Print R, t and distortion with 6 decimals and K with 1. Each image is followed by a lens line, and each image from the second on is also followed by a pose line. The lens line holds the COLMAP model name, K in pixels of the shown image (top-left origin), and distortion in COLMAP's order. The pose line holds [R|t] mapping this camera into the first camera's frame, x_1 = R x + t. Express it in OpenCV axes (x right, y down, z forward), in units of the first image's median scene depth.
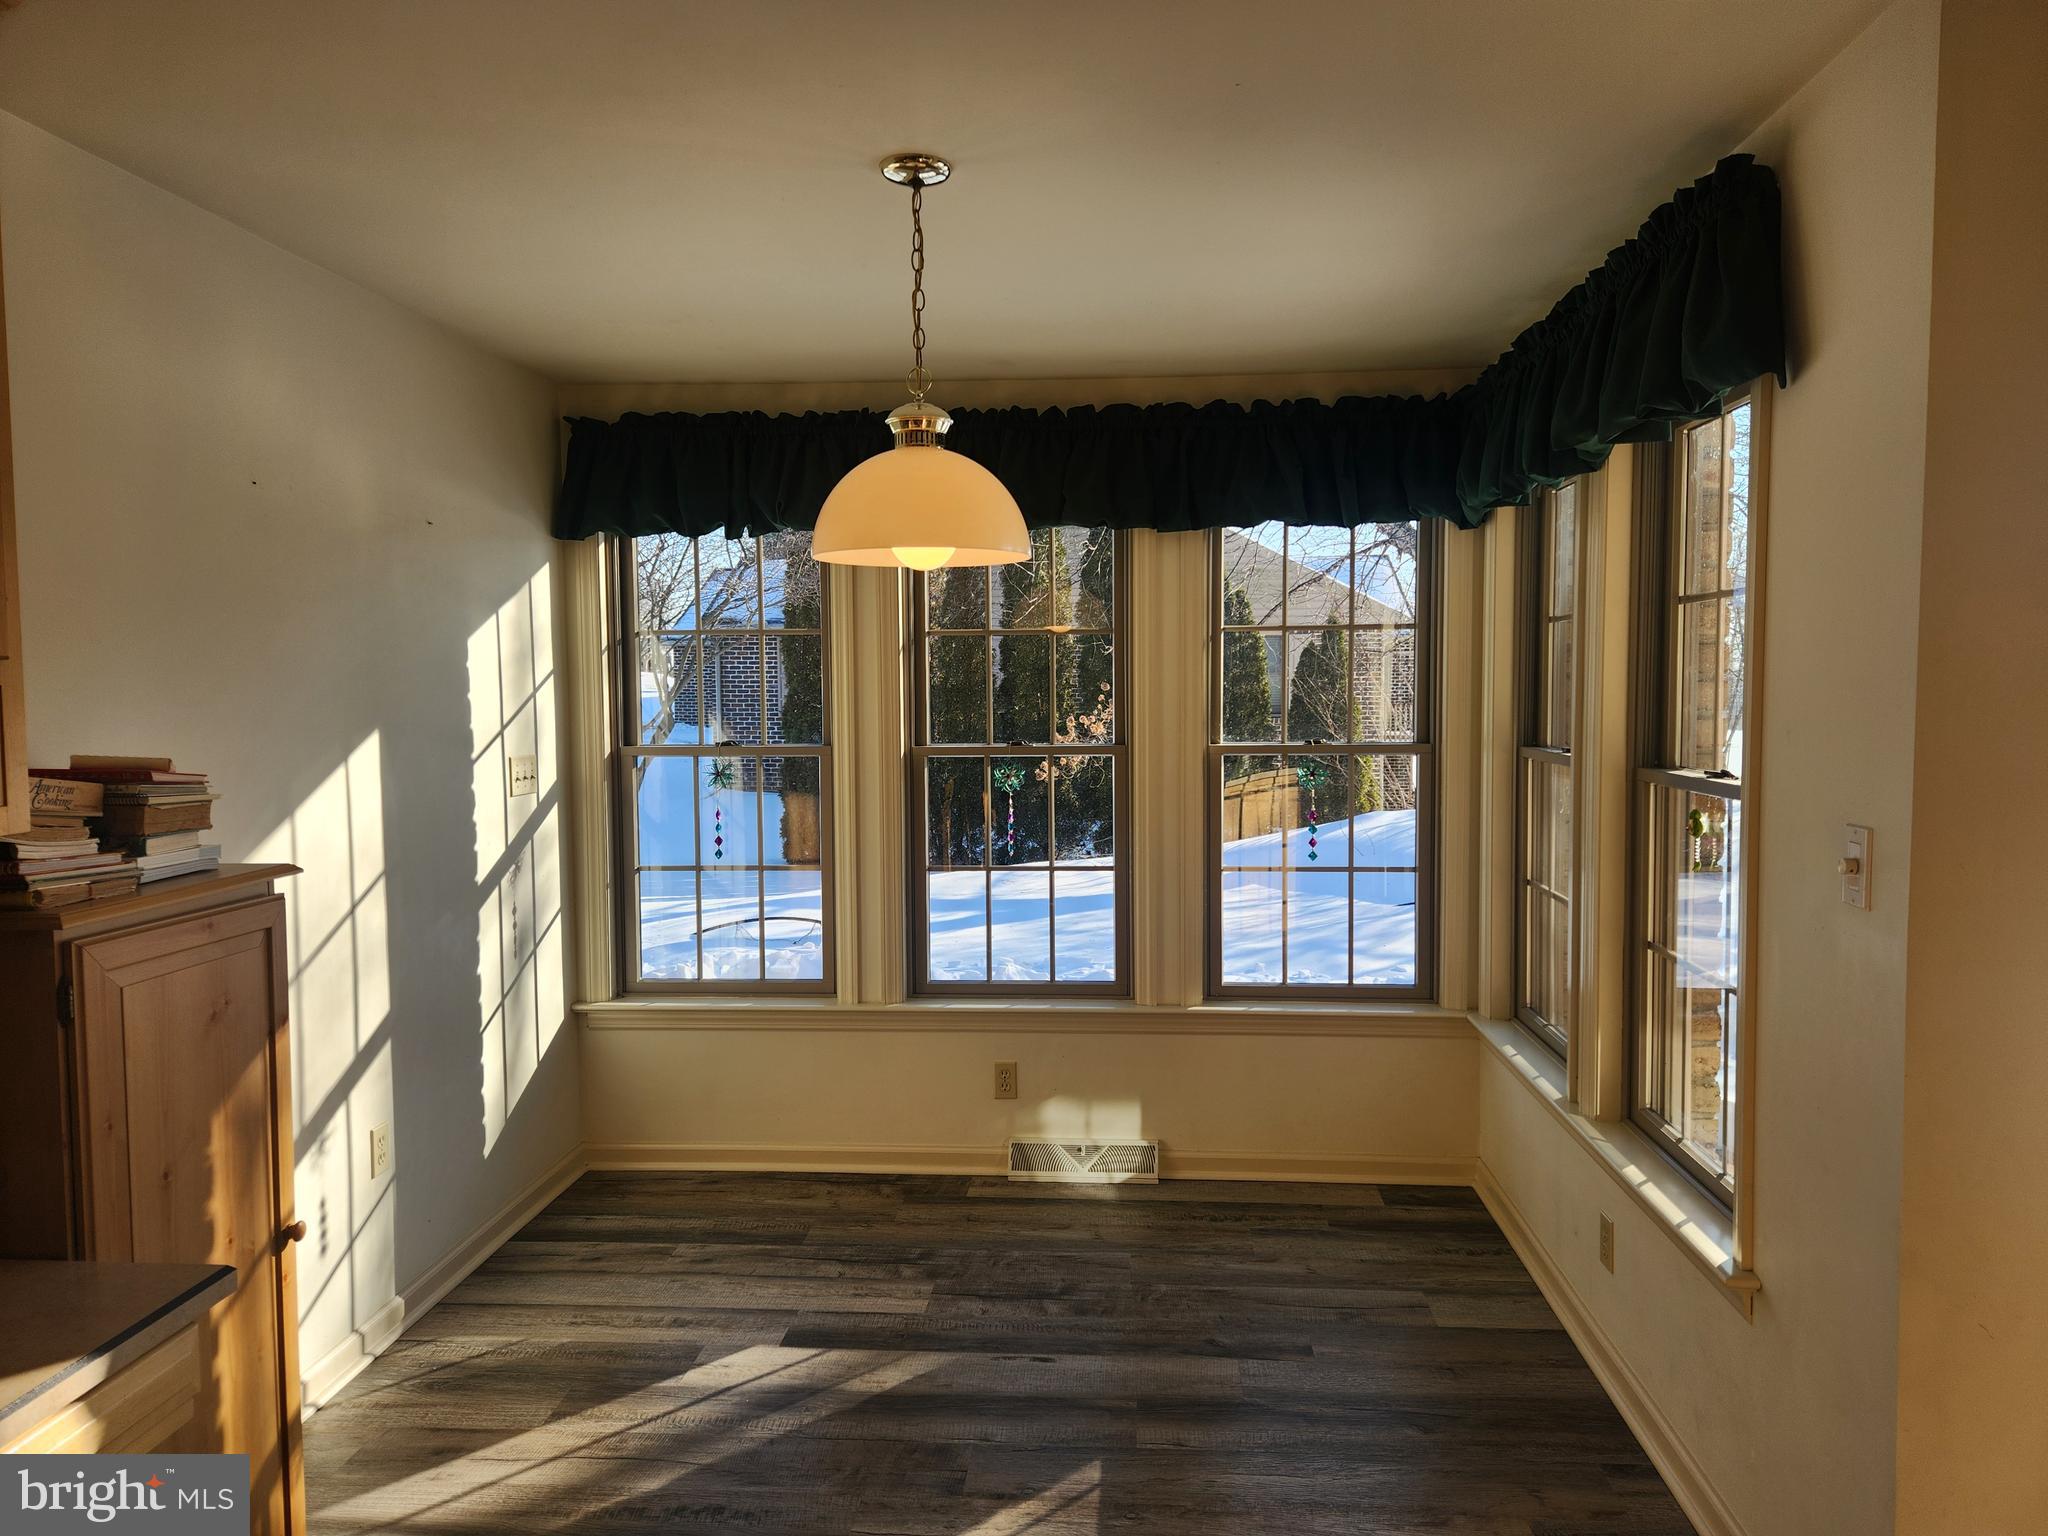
lens RADIAL K [[1386.8, 0, 1036.4], [0, 1386.8, 756.7], [0, 0, 1]] dist [0.063035, -0.043532]
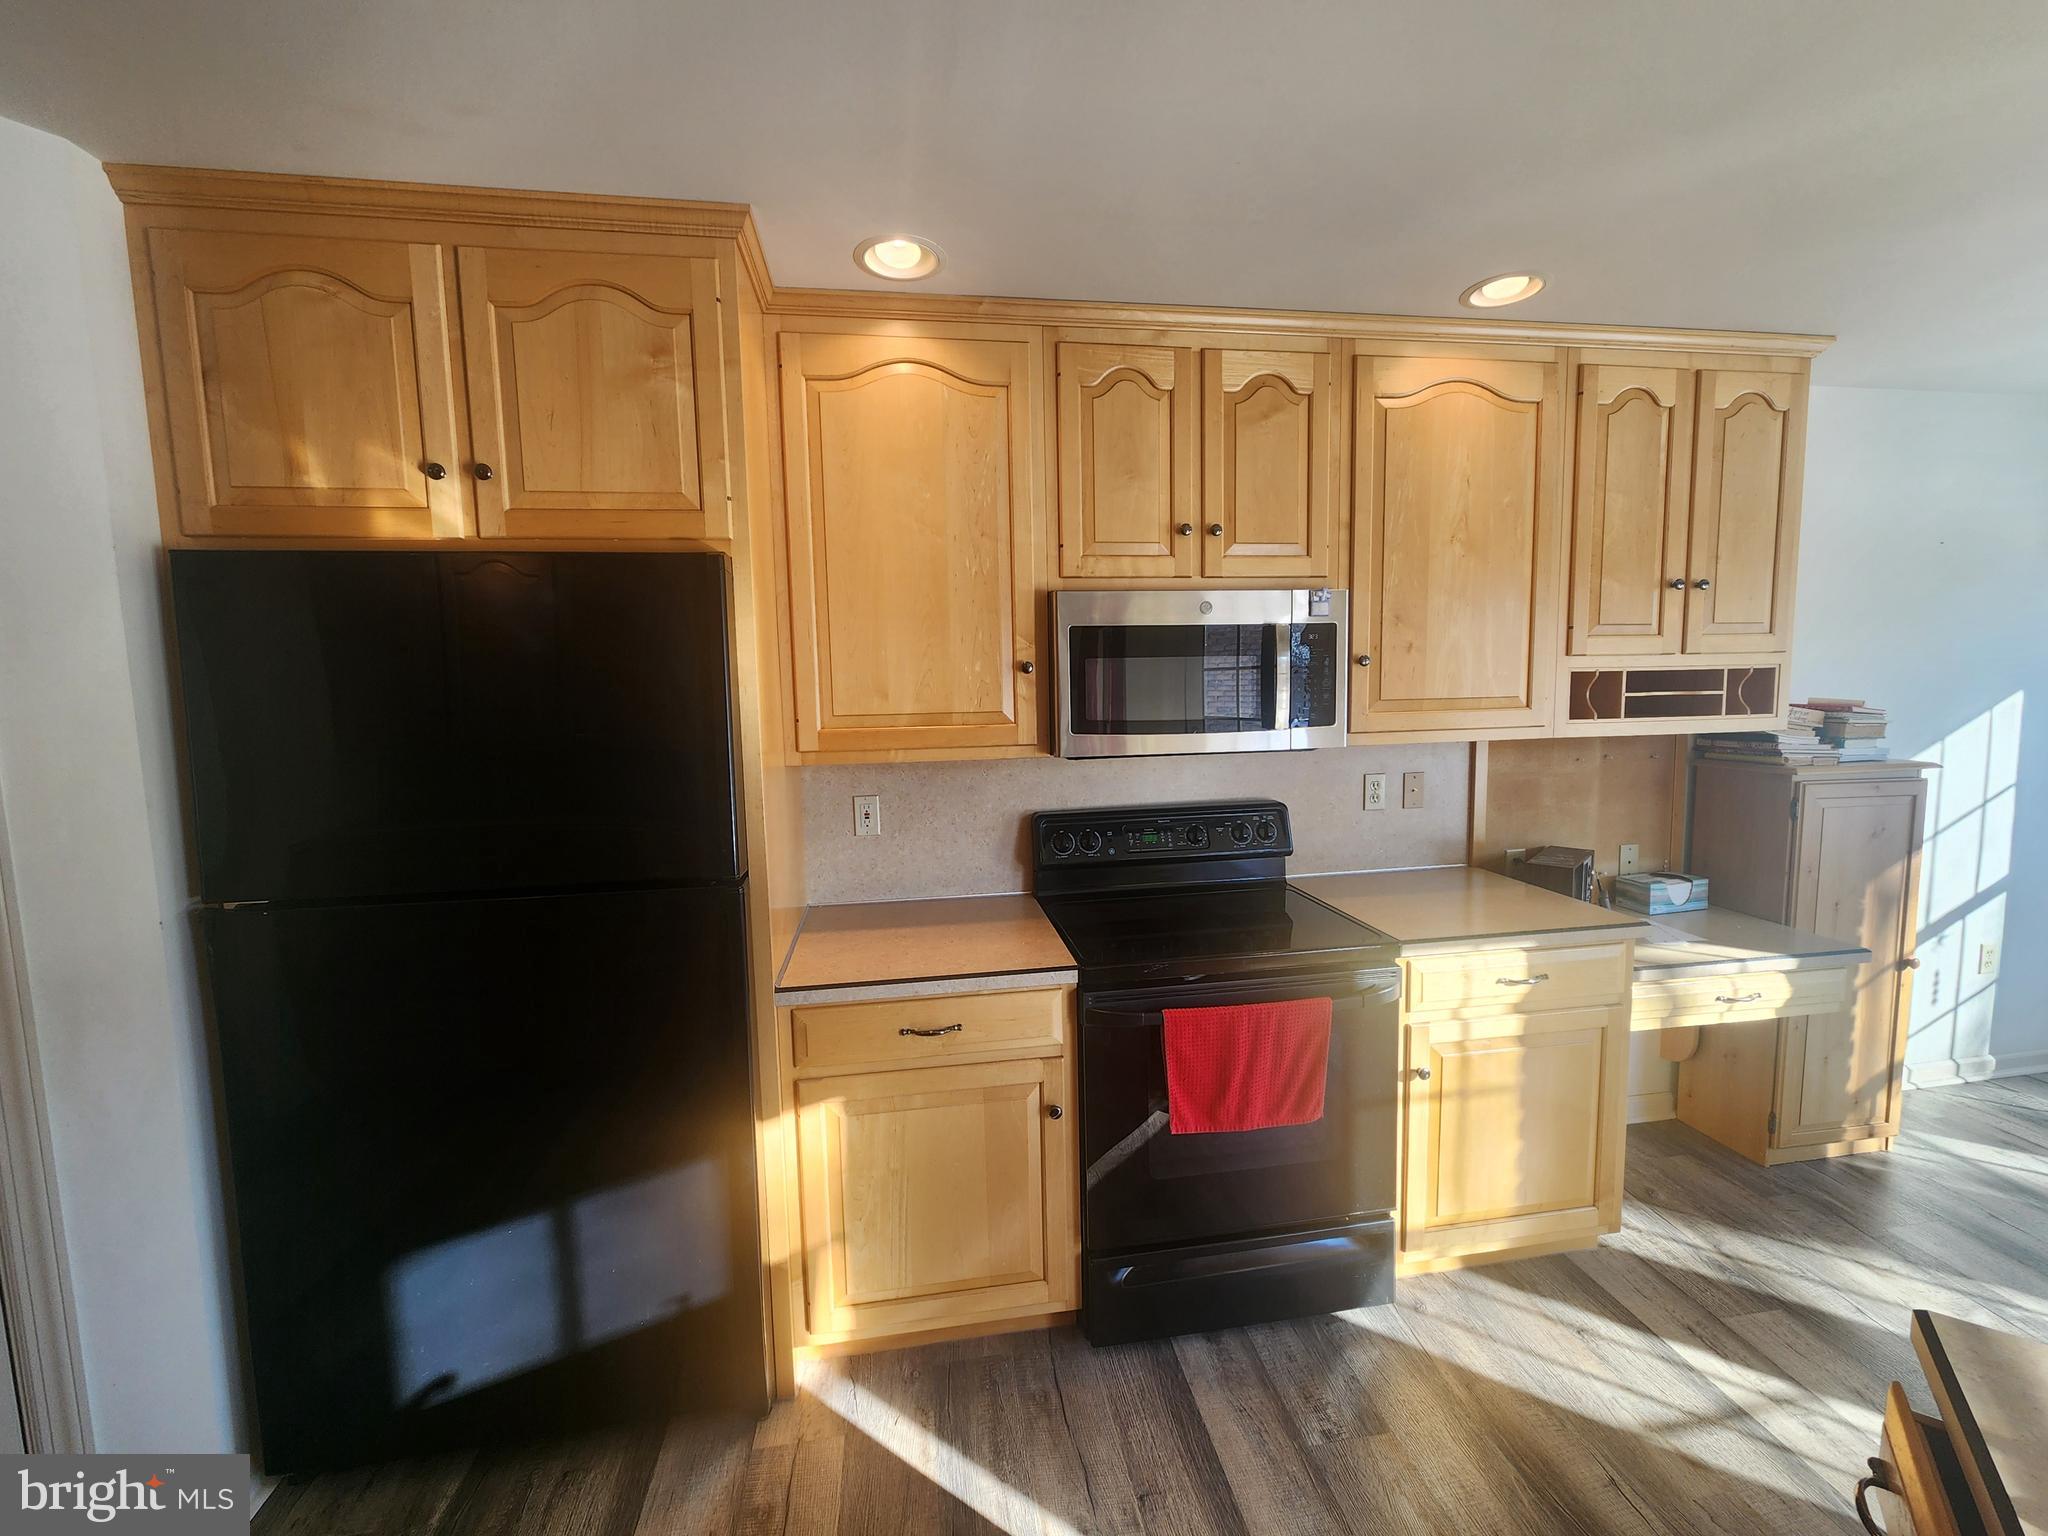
lens RADIAL K [[836.8, 0, 1026.0], [0, 836.8, 771.1], [0, 0, 1]] dist [-0.000557, -0.001712]
pose [[0.231951, 0.102320, -0.967331, 0.176506], [-0.035293, 0.994683, 0.096751, 0.019563], [0.972087, 0.011698, 0.234329, -0.286514]]
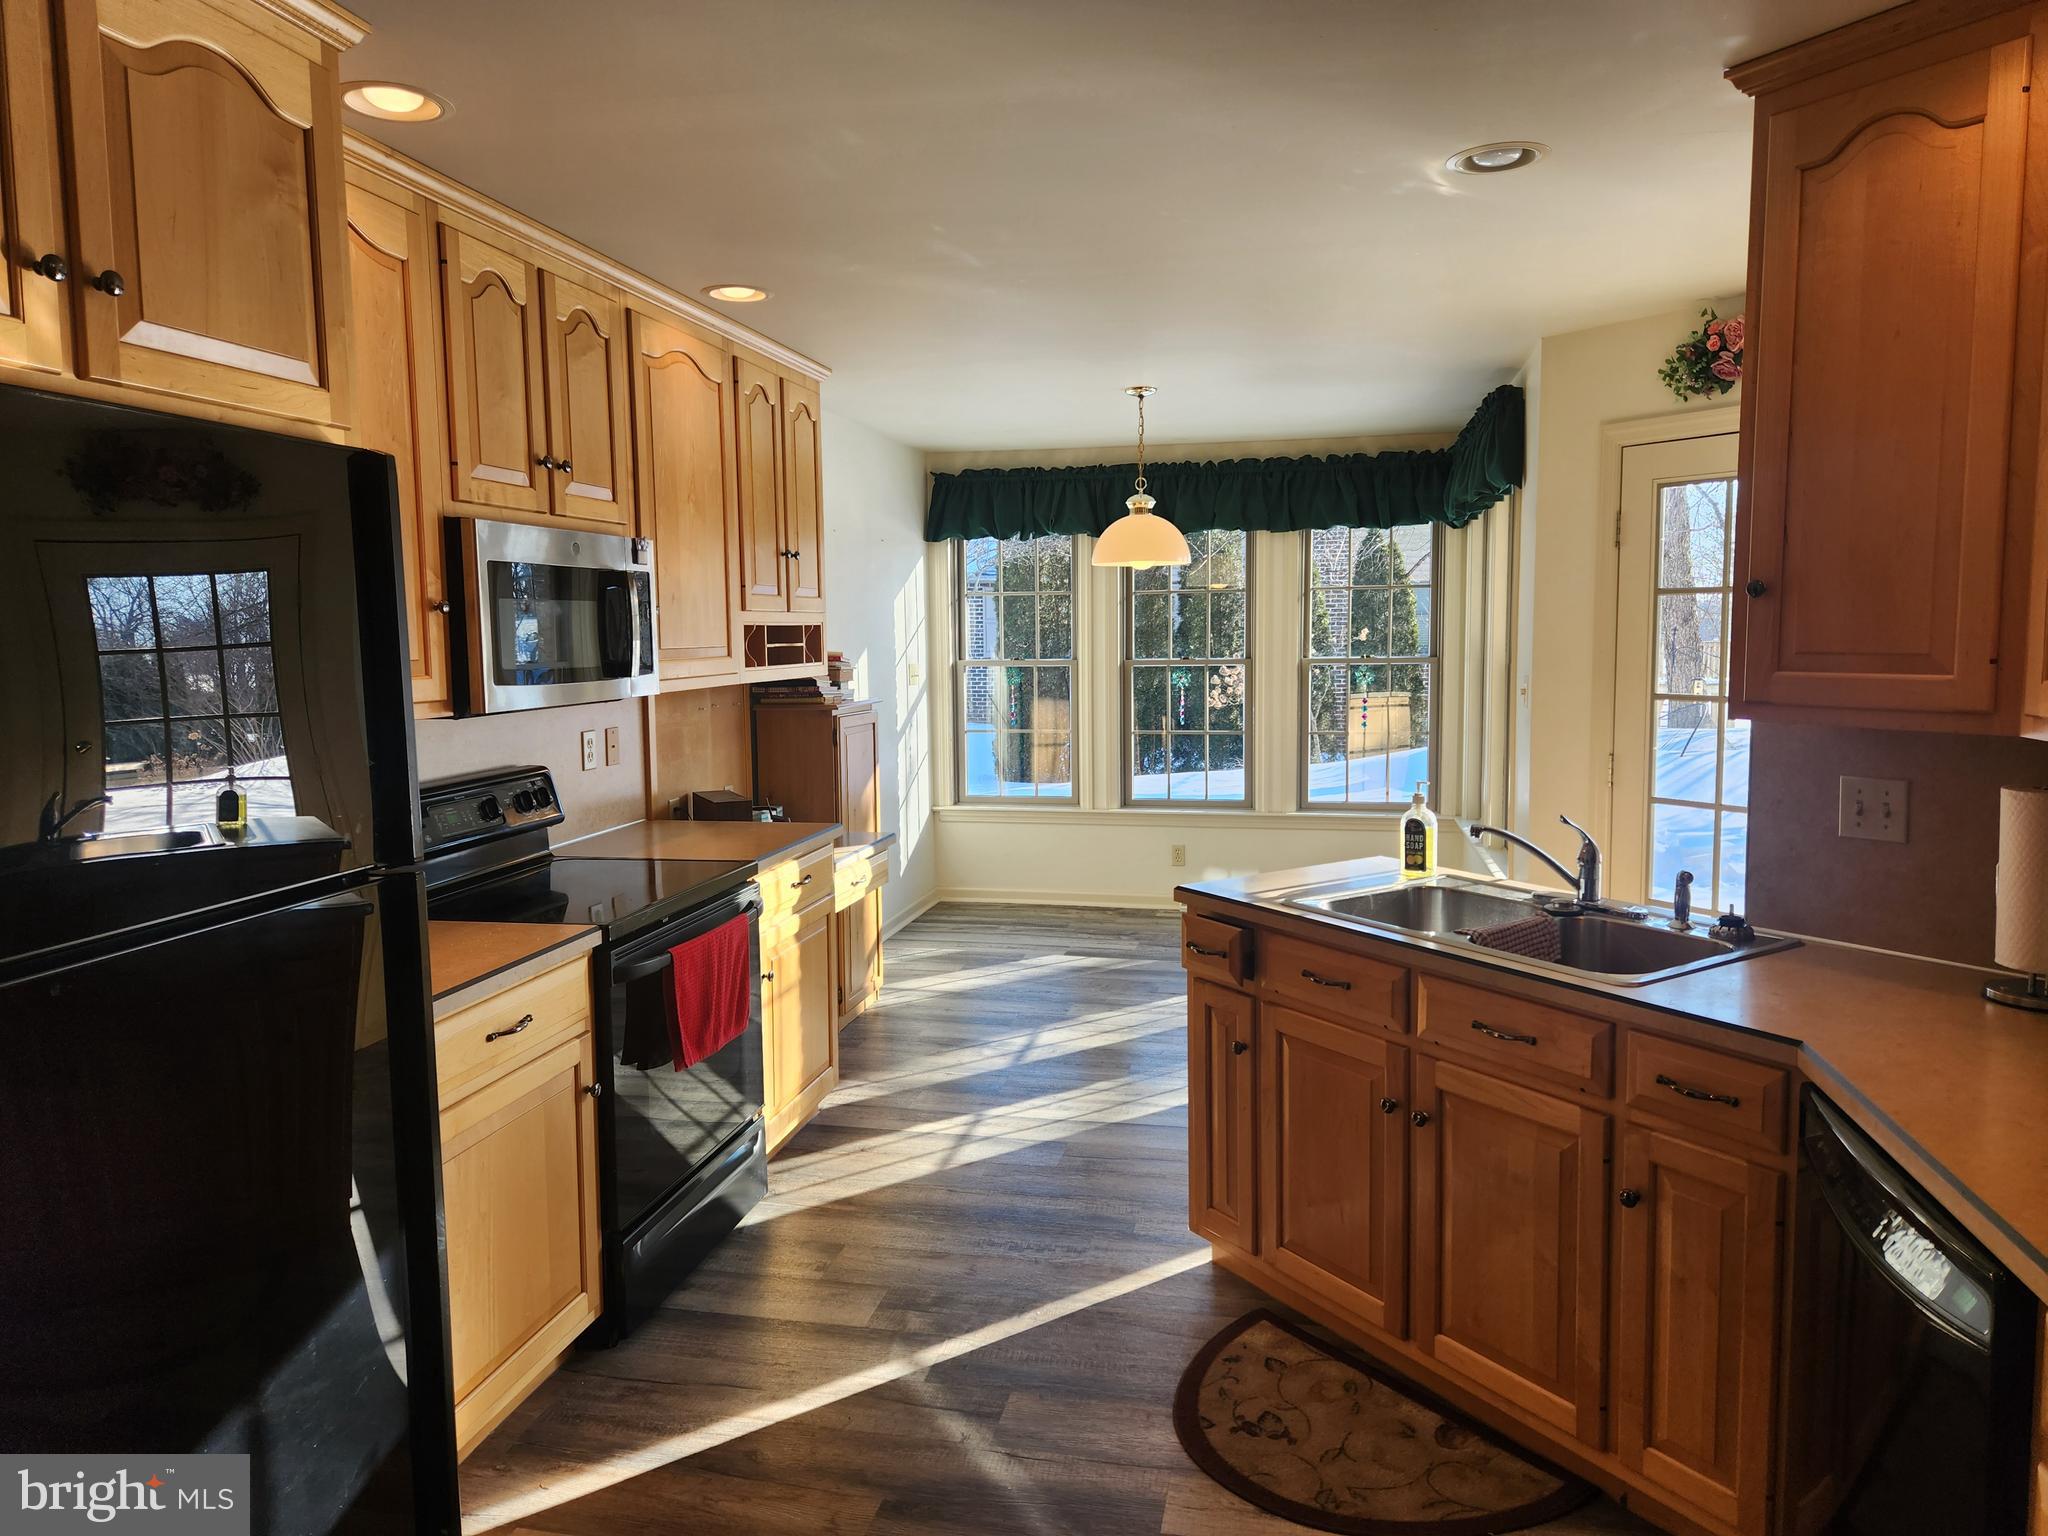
lens RADIAL K [[1386.8, 0, 1030.2], [0, 1386.8, 760.2], [0, 0, 1]] dist [0.063035, -0.043532]
pose [[0.991222, 0.008464, -0.131937, 0.030231], [-0.003000, 0.999132, 0.041553, 0.063584], [0.132174, -0.040793, 0.990387, -1.000811]]
